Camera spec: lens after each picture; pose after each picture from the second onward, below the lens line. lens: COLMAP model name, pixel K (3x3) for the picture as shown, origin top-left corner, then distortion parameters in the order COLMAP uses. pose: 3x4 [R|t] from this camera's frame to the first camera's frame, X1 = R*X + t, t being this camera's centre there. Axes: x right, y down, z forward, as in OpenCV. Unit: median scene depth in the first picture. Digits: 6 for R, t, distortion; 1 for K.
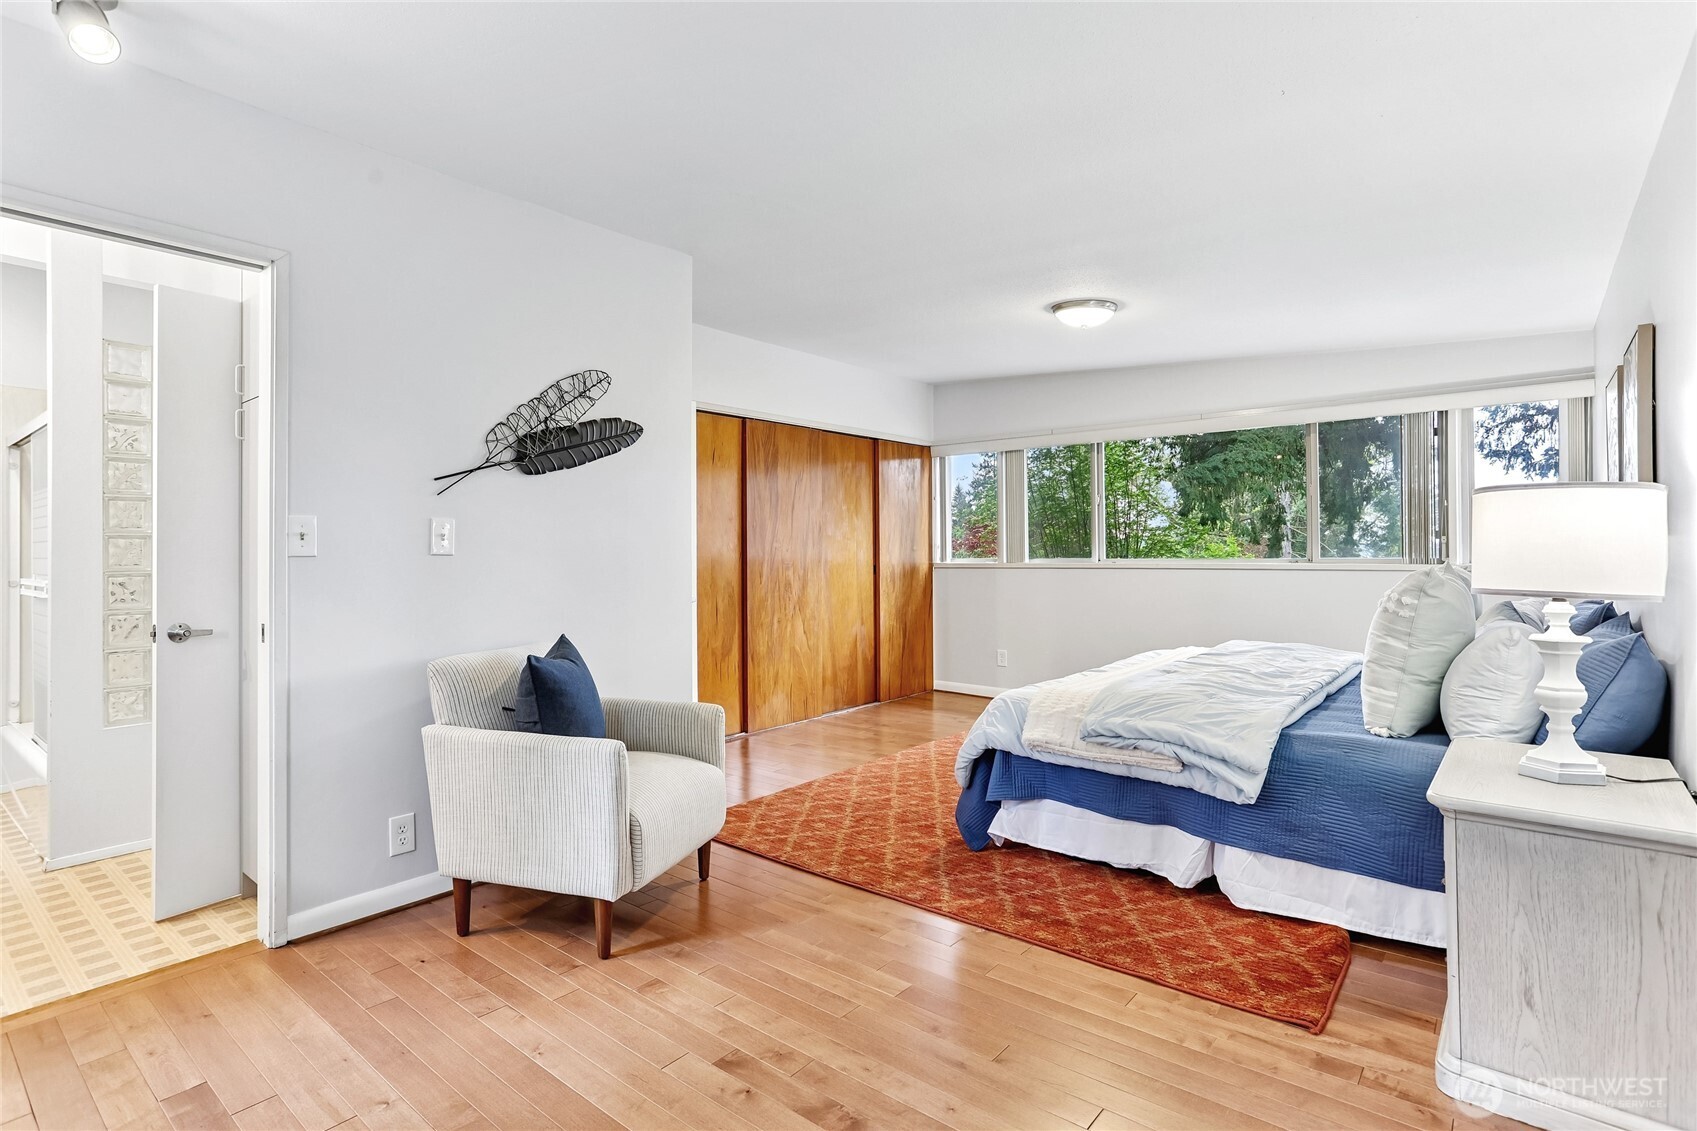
lens RADIAL K [[837.8, 0, 861.2], [0, 837.8, 548.1], [0, 0, 1]] dist [-0.030695, 0.012657]
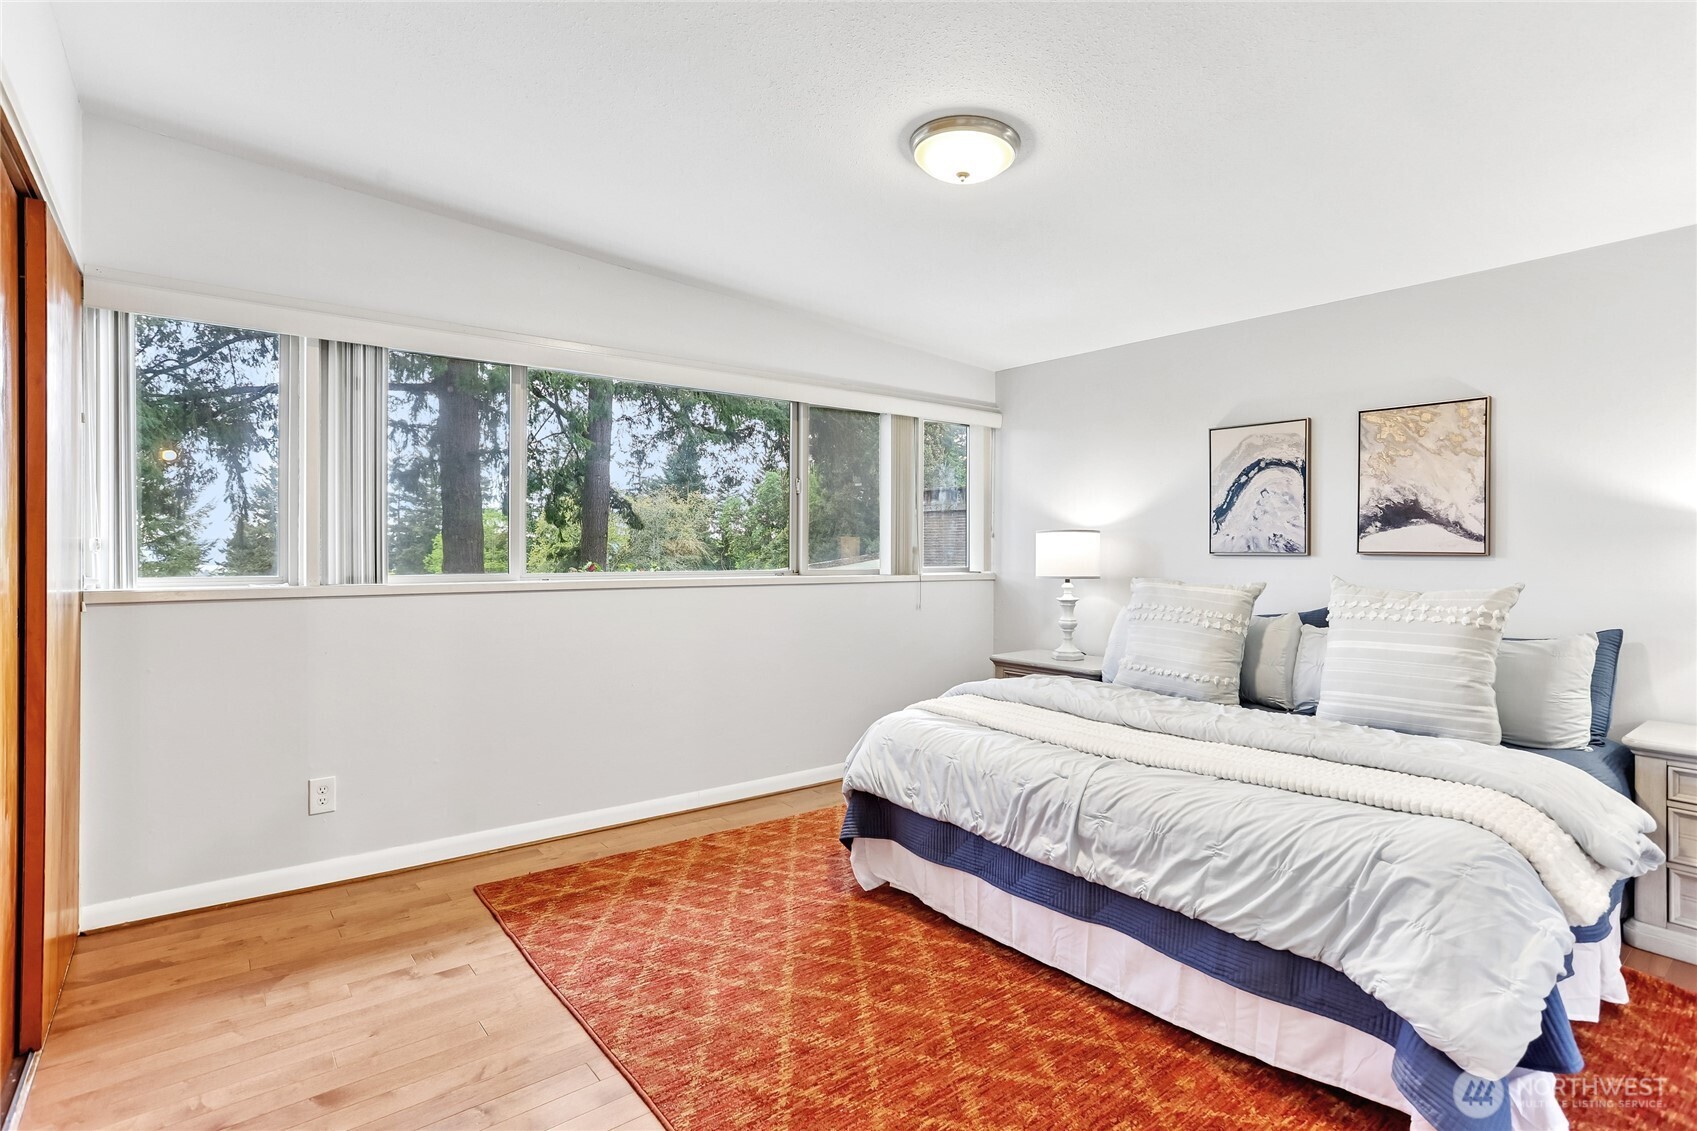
lens RADIAL K [[837.8, 0, 852.0], [0, 837.8, 563.8], [0, 0, 1]] dist [-0.030695, 0.012657]
pose [[0.213041, -0.007107, 0.977017, -0.401764], [-0.009364, 0.999913, 0.009316, -0.002339], [-0.976998, -0.011134, 0.212956, 1.216377]]
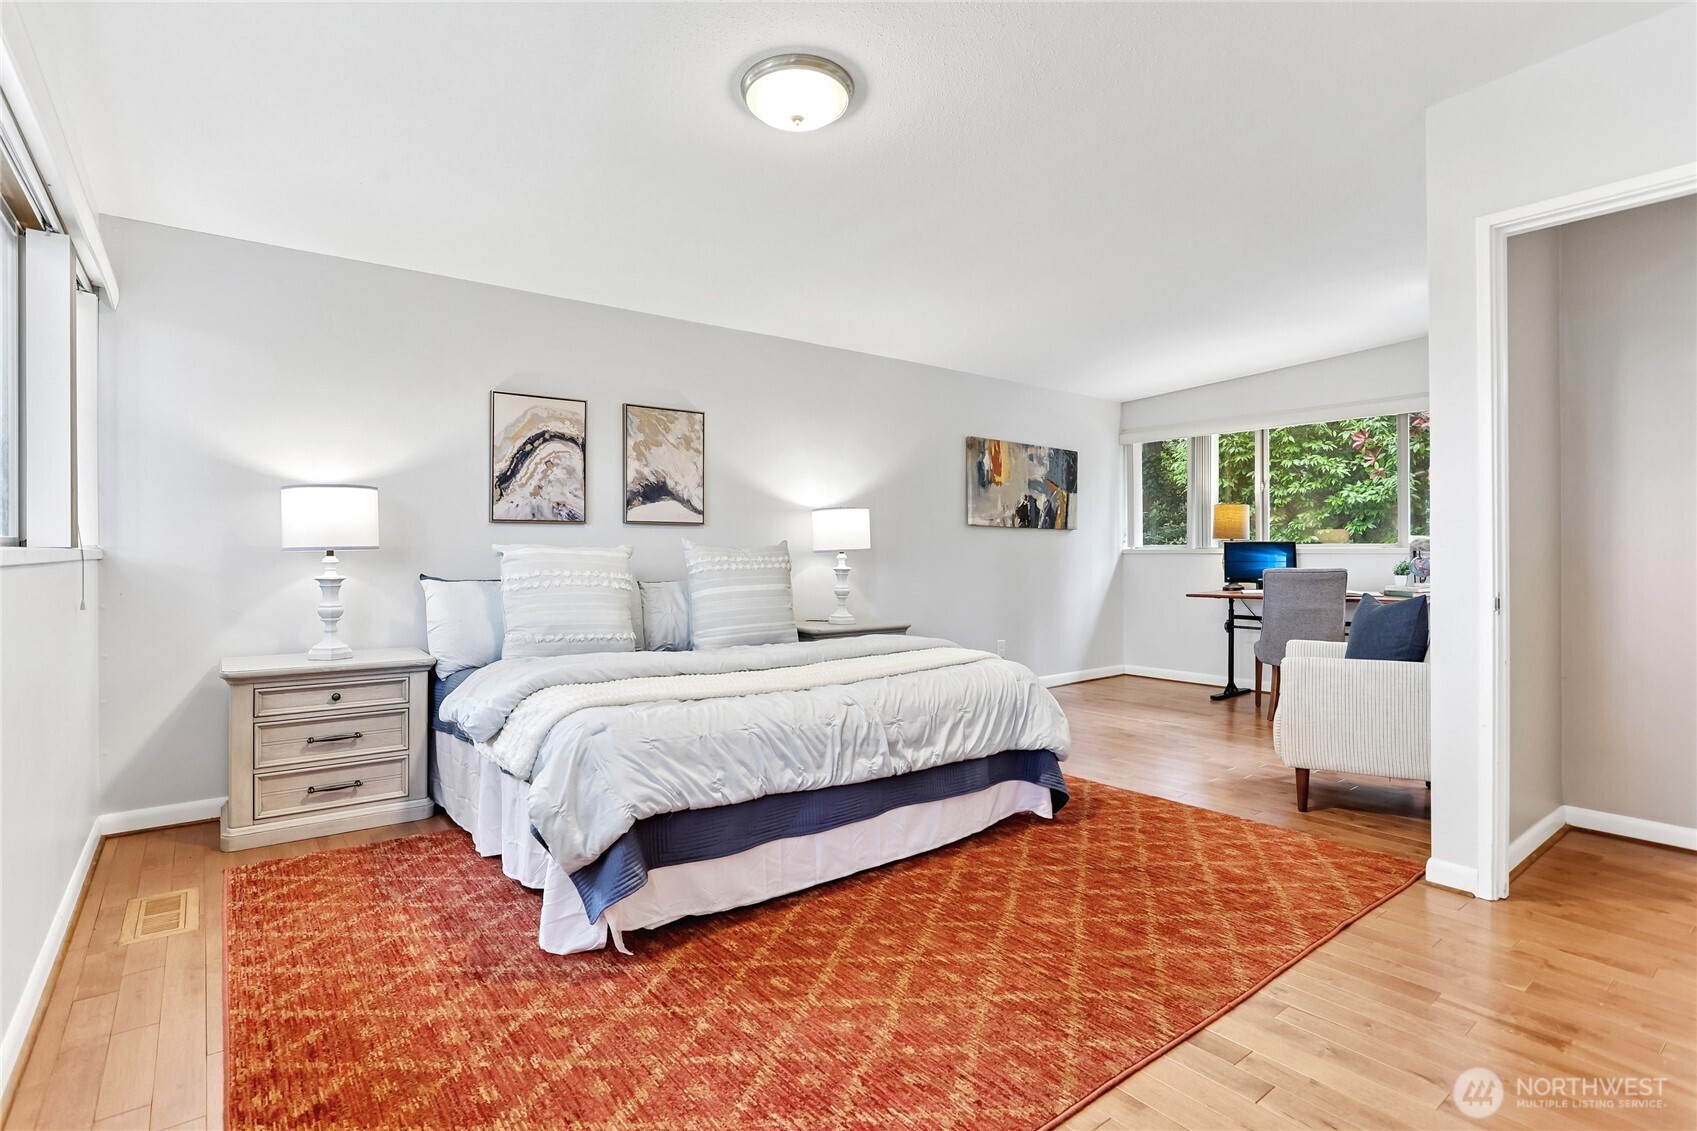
lens RADIAL K [[834.5, 0, 854.0], [0, 834.5, 557.4], [0, 0, 1]] dist [-0.035526, 0.008419]
pose [[-0.974662, 0.003126, 0.223662, 0.137889], [0.005210, 0.999948, 0.008729, 0.032670], [-0.223623, 0.009673, -0.974628, 1.971446]]
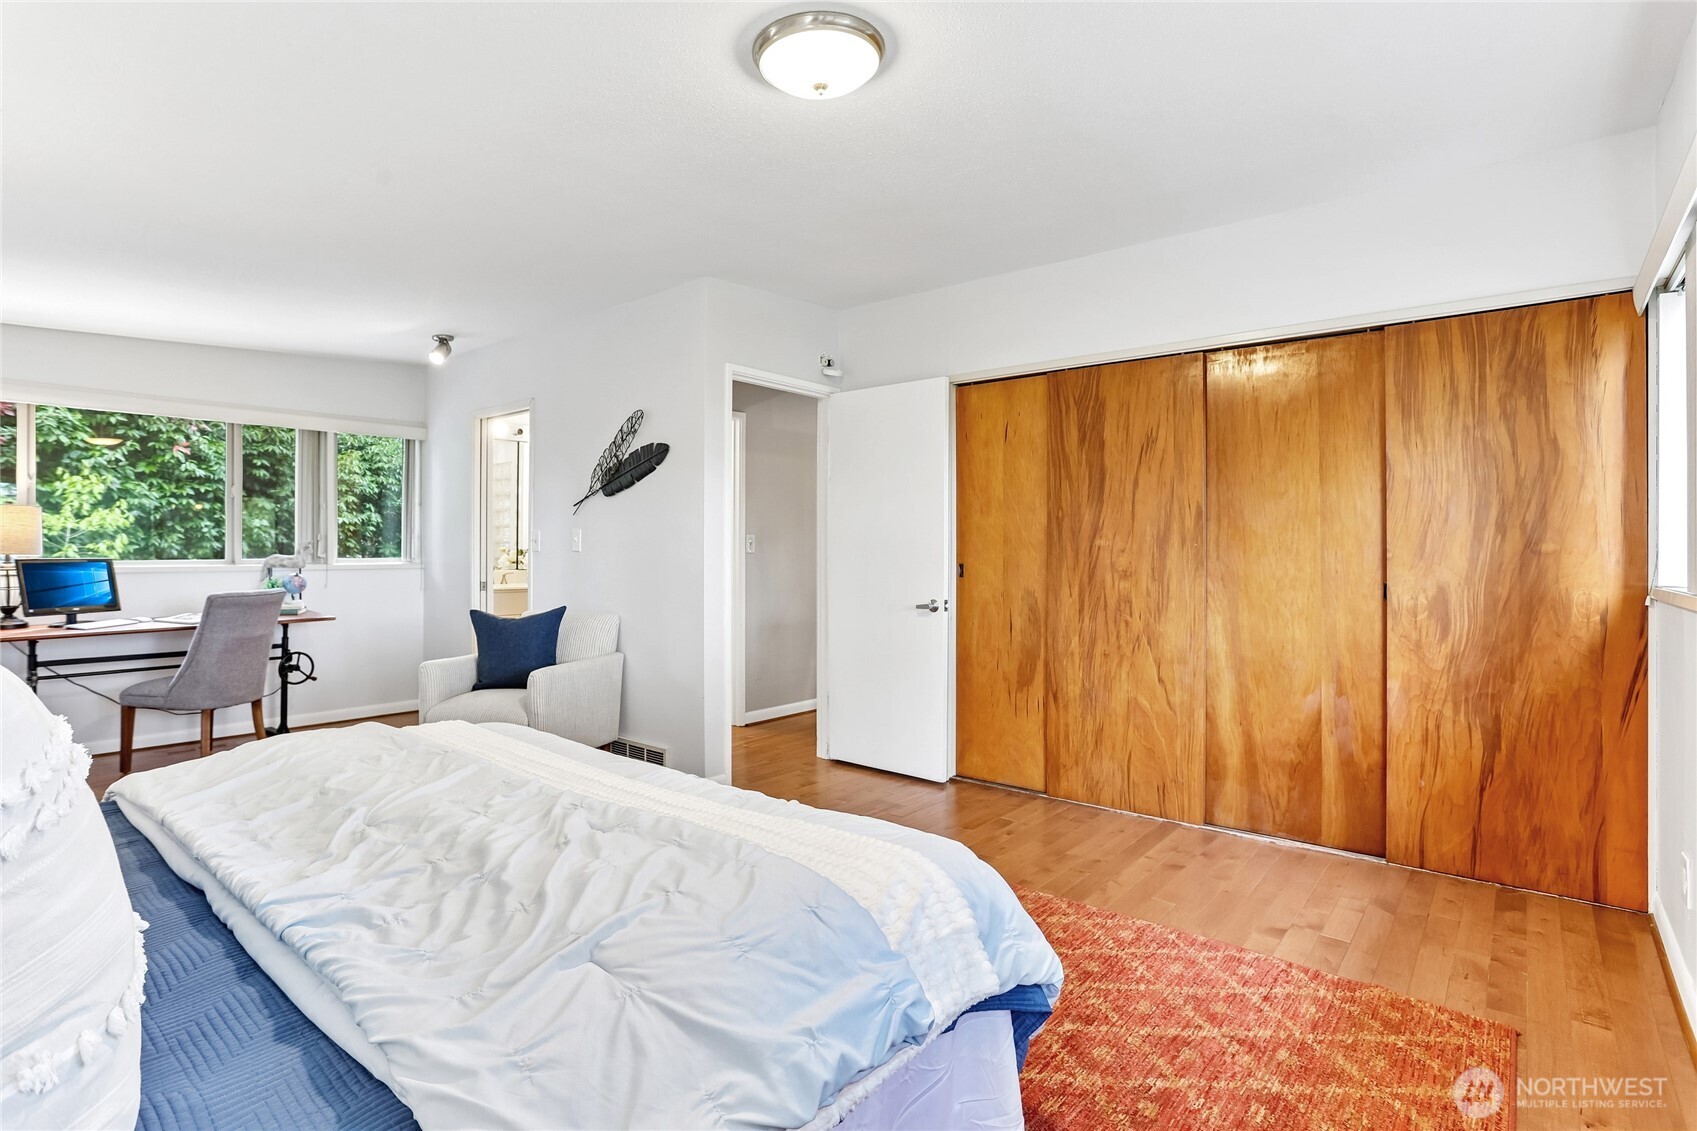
lens RADIAL K [[834.5, 0, 859.1], [0, 834.5, 556.5], [0, 0, 1]] dist [-0.035526, 0.008419]
pose [[-0.008701, 0.010516, -0.999907, 0.955190], [-0.001634, 0.999943, 0.010531, 0.001373], [0.999961, 0.001725, -0.008683, 1.315045]]
